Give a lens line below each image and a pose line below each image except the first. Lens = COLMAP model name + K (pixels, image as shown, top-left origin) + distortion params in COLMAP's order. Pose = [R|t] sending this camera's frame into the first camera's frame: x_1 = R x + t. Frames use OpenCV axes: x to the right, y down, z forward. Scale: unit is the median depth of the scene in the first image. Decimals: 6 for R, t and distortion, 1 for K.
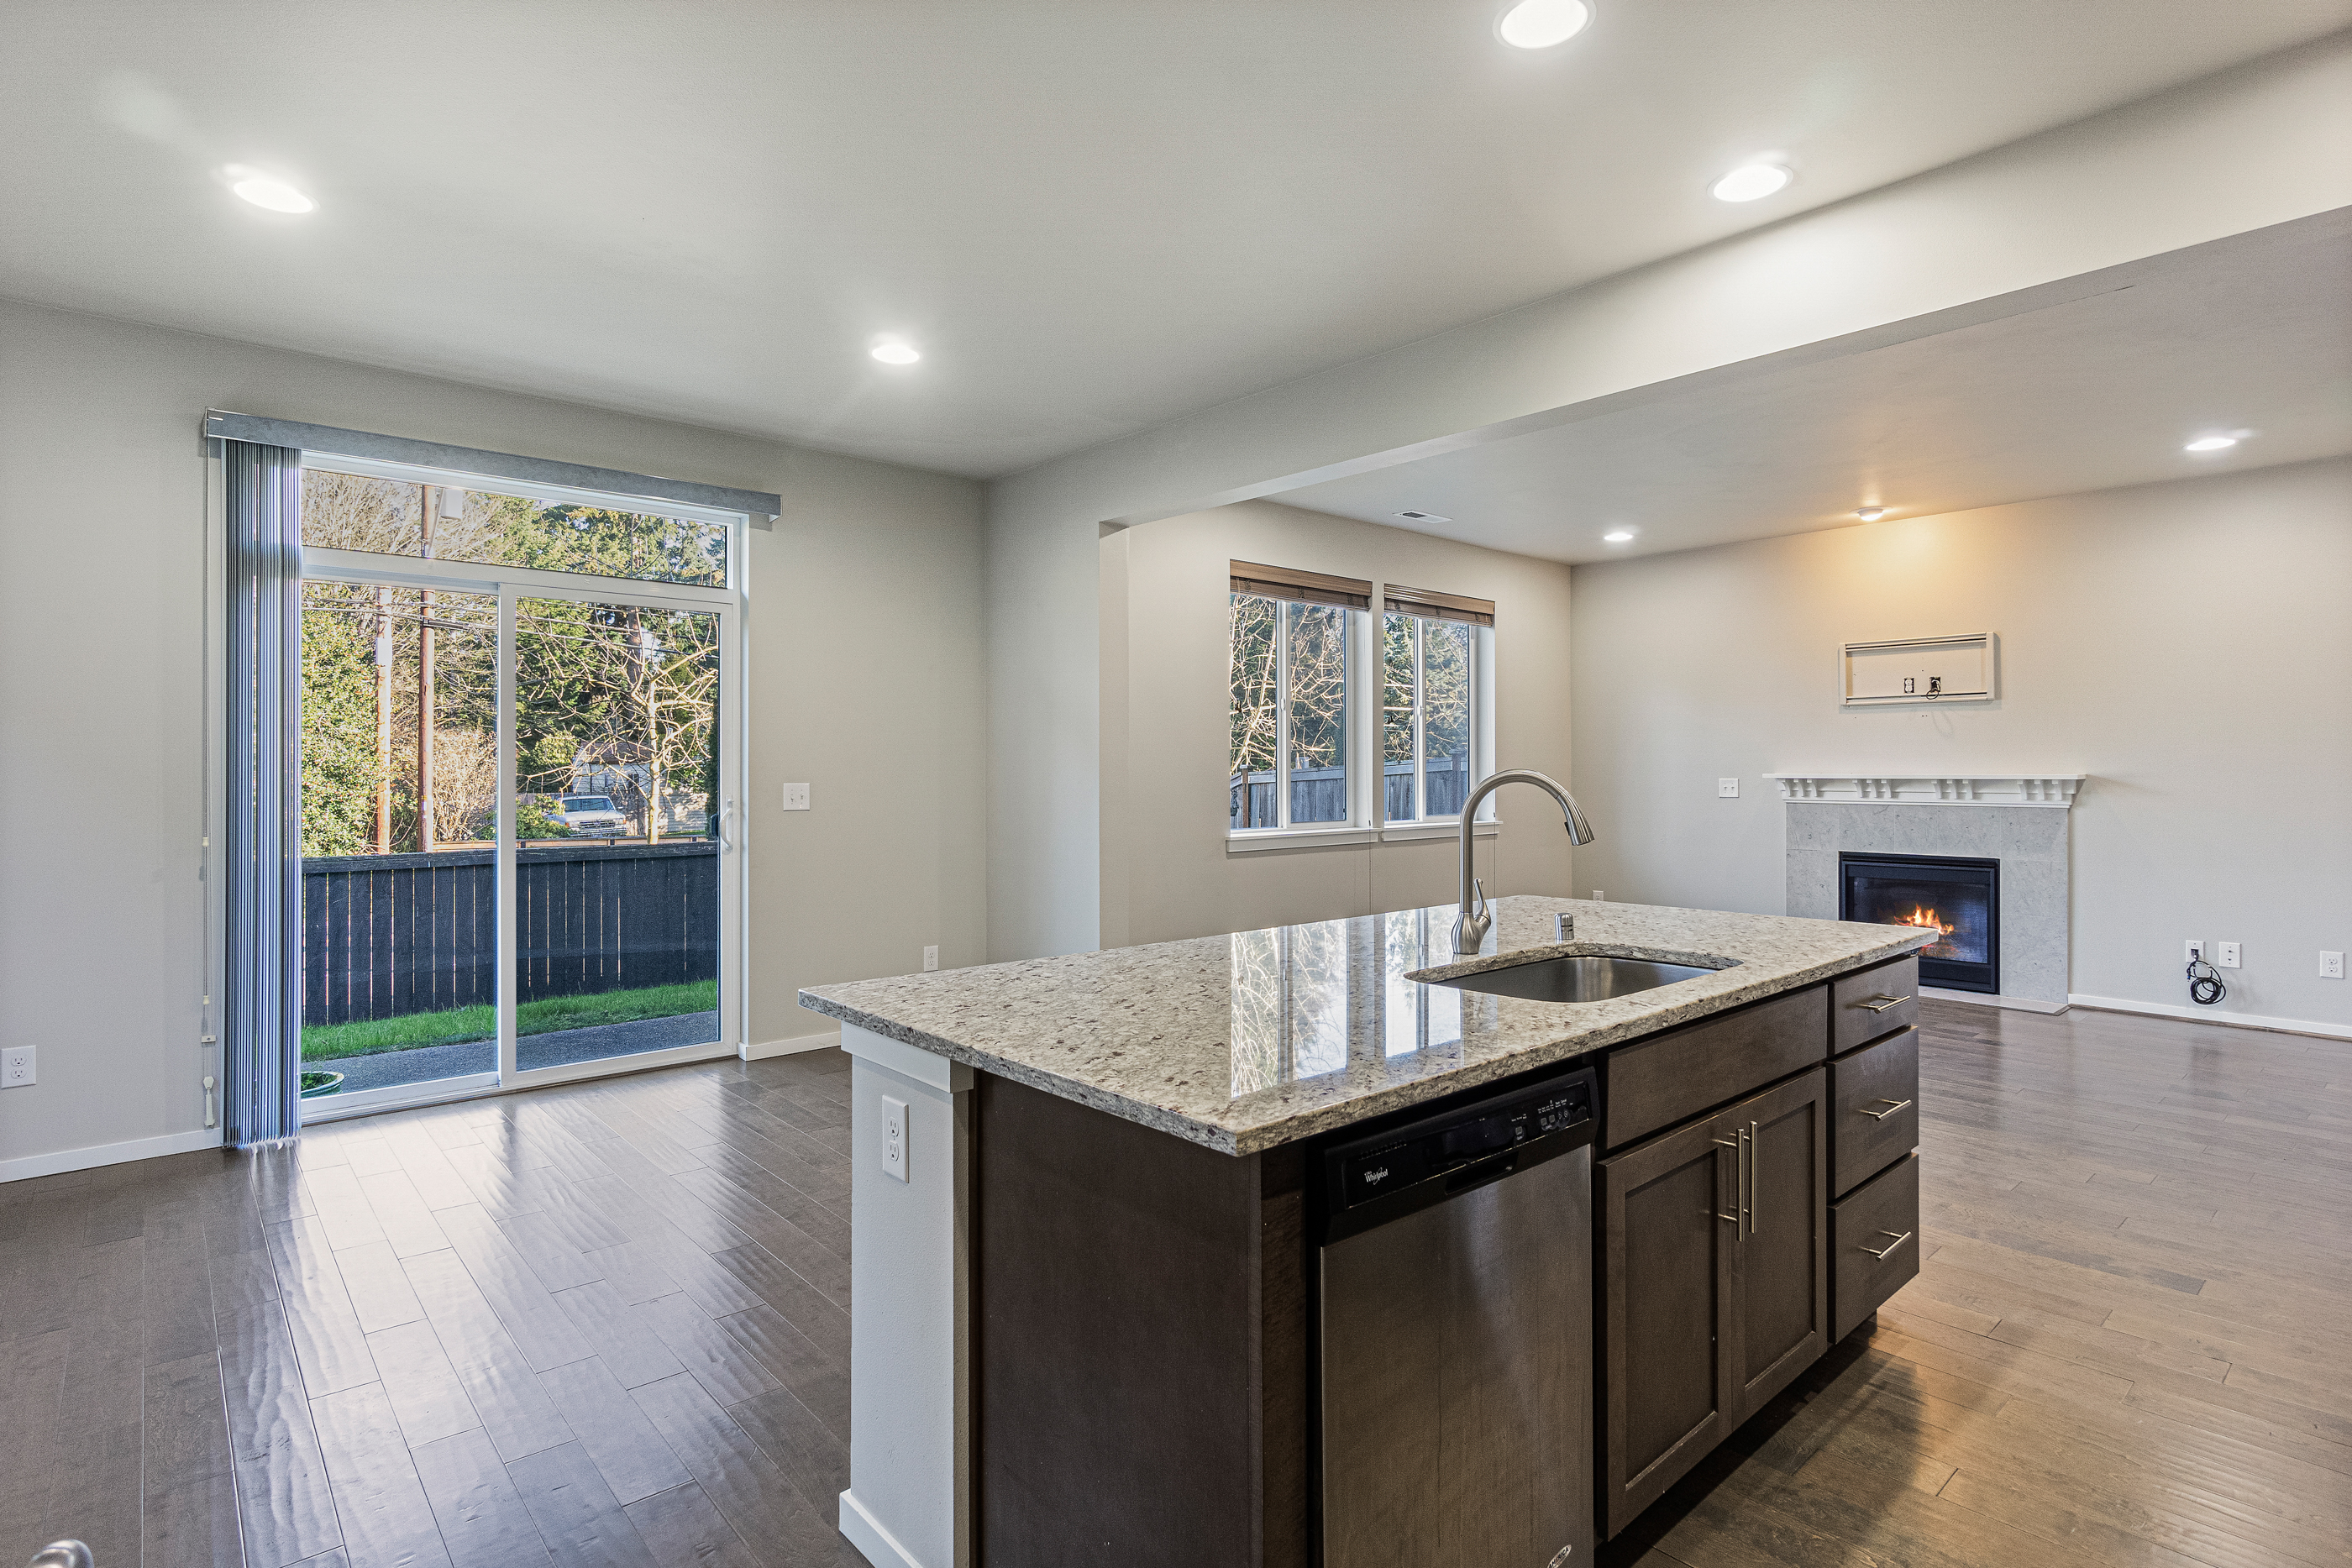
lens RADIAL K [[1175.8, 0, 1173.7], [0, 1175.8, 791.3], [0, 0, 1]] dist [-0.000030, 0.000478]
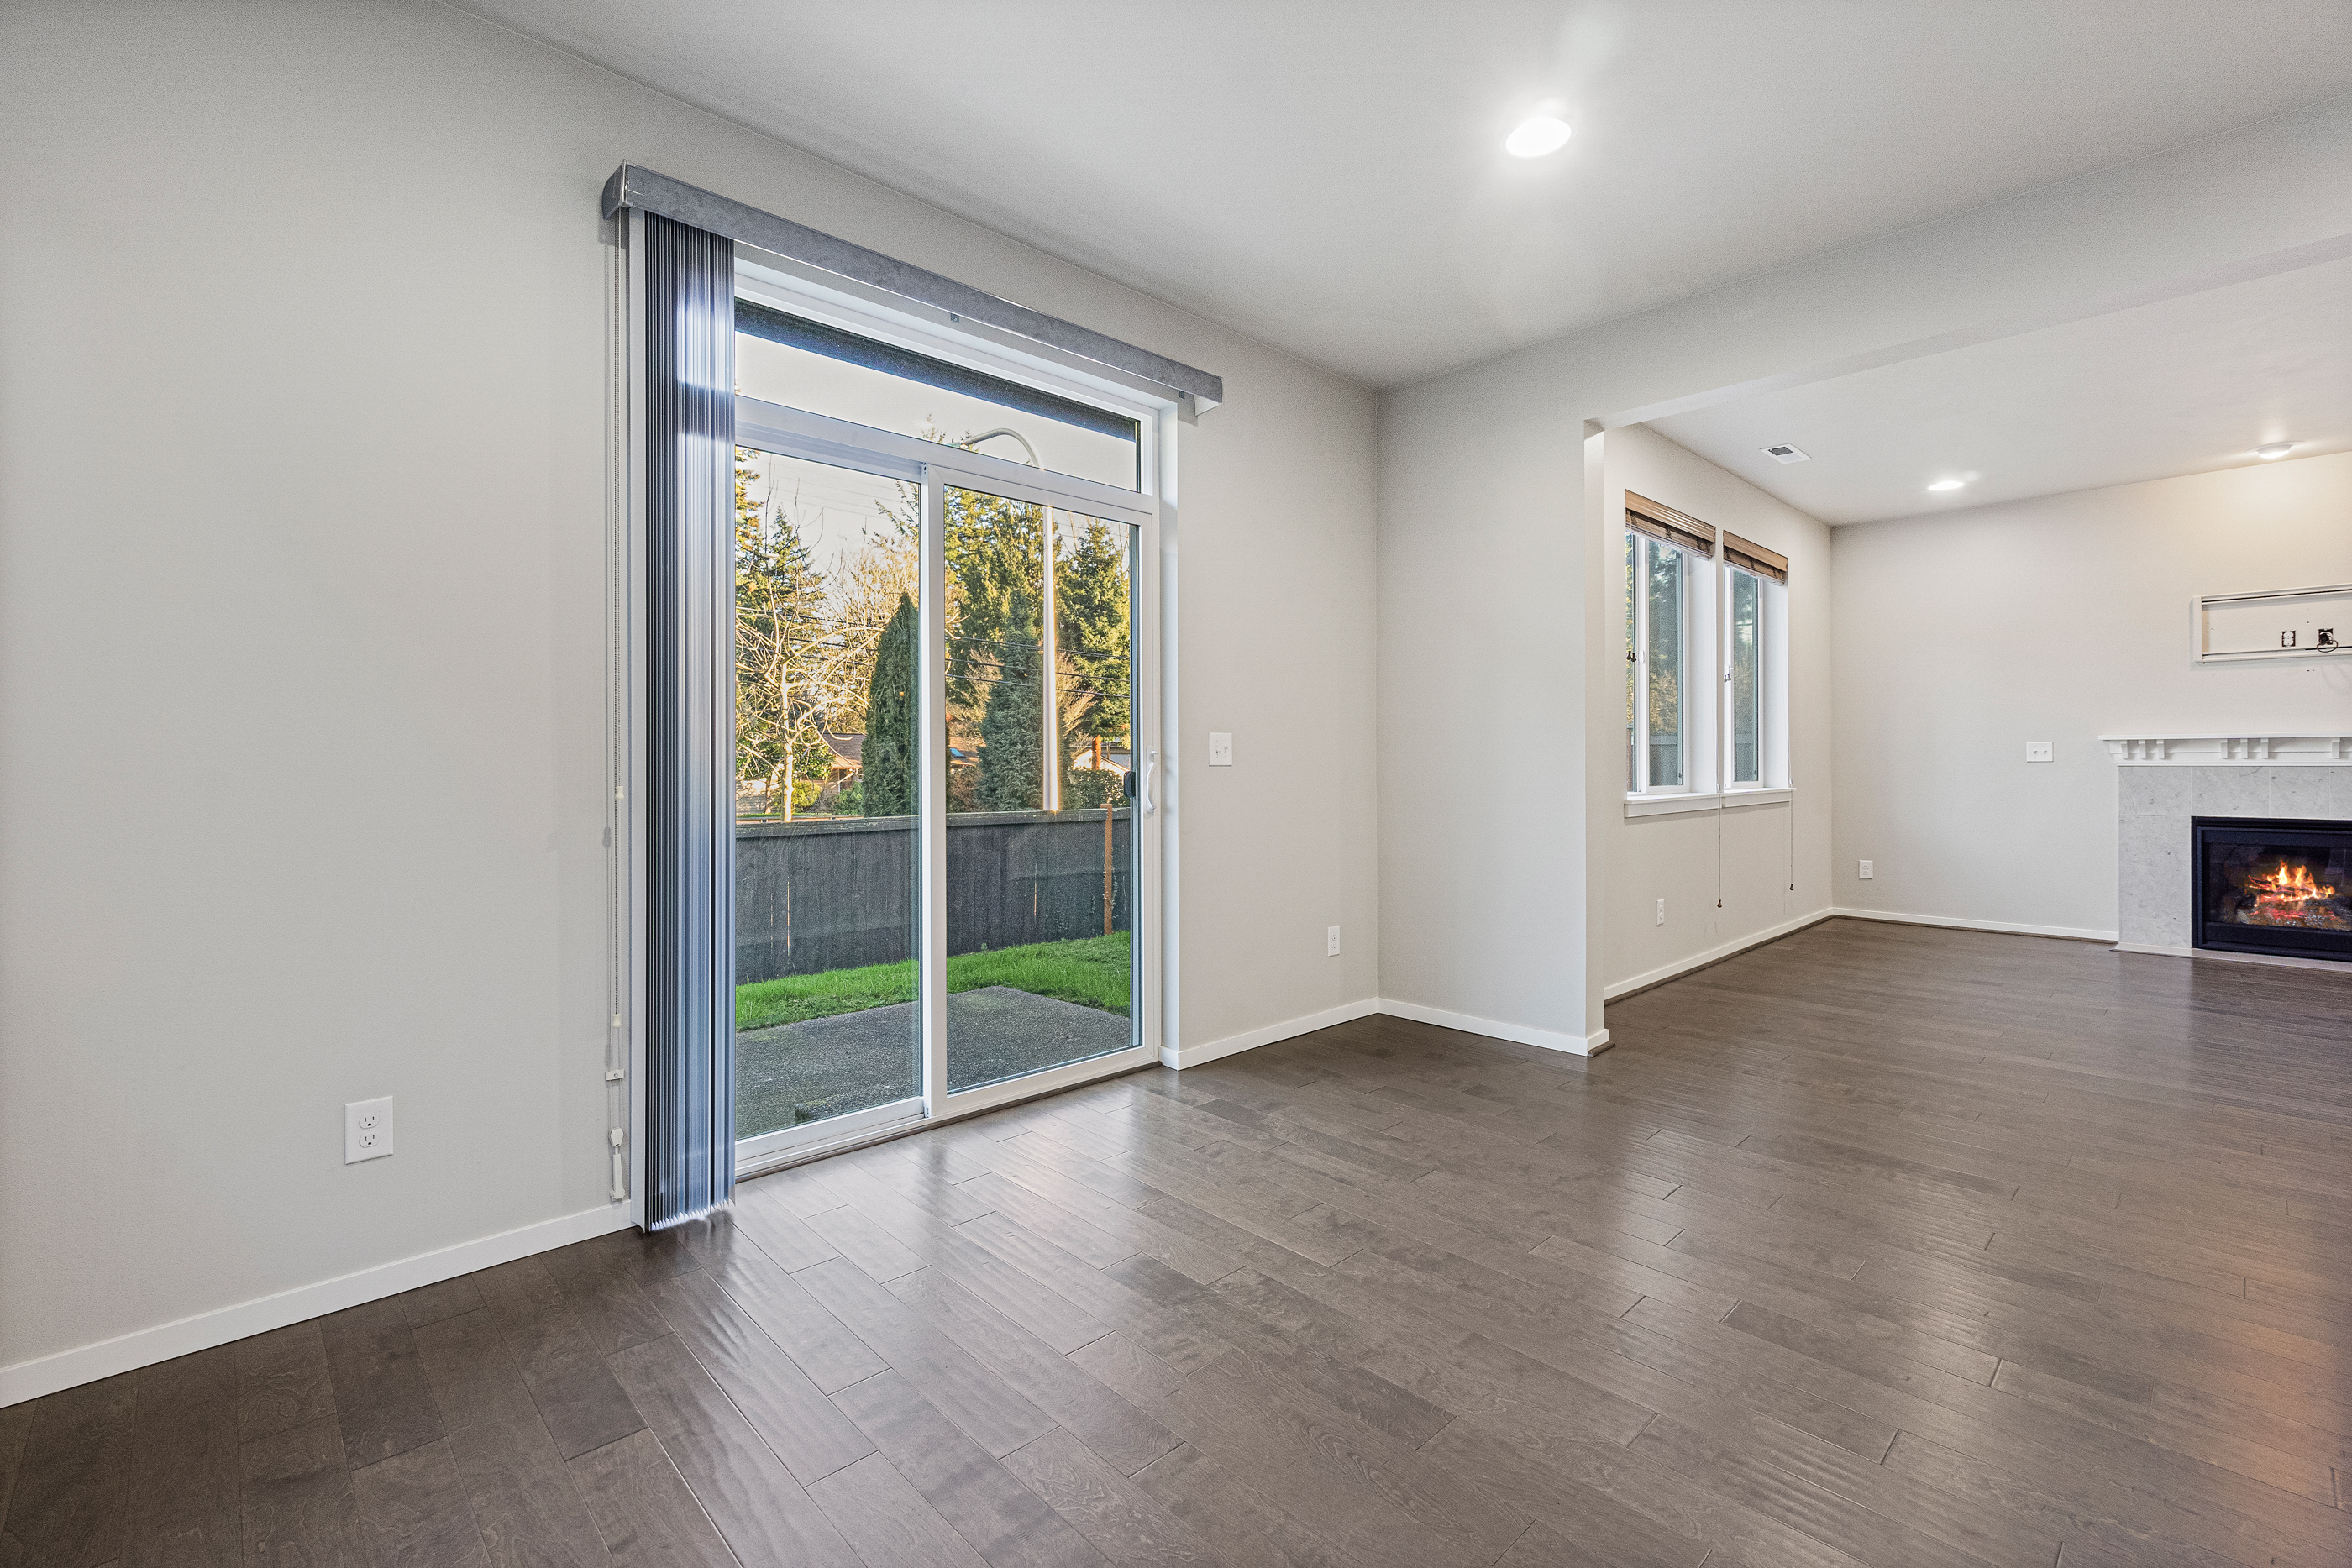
lens RADIAL K [[1019.7, 0, 1176.0], [0, 1019.7, 784.0], [0, 0, 1]] dist [0.001185, 0.000395]
pose [[0.999191, -0.003480, 0.040057, -0.383764], [0.003399, 0.999992, 0.002103, 0.027883], [-0.040064, -0.001965, 0.999195, 0.284463]]
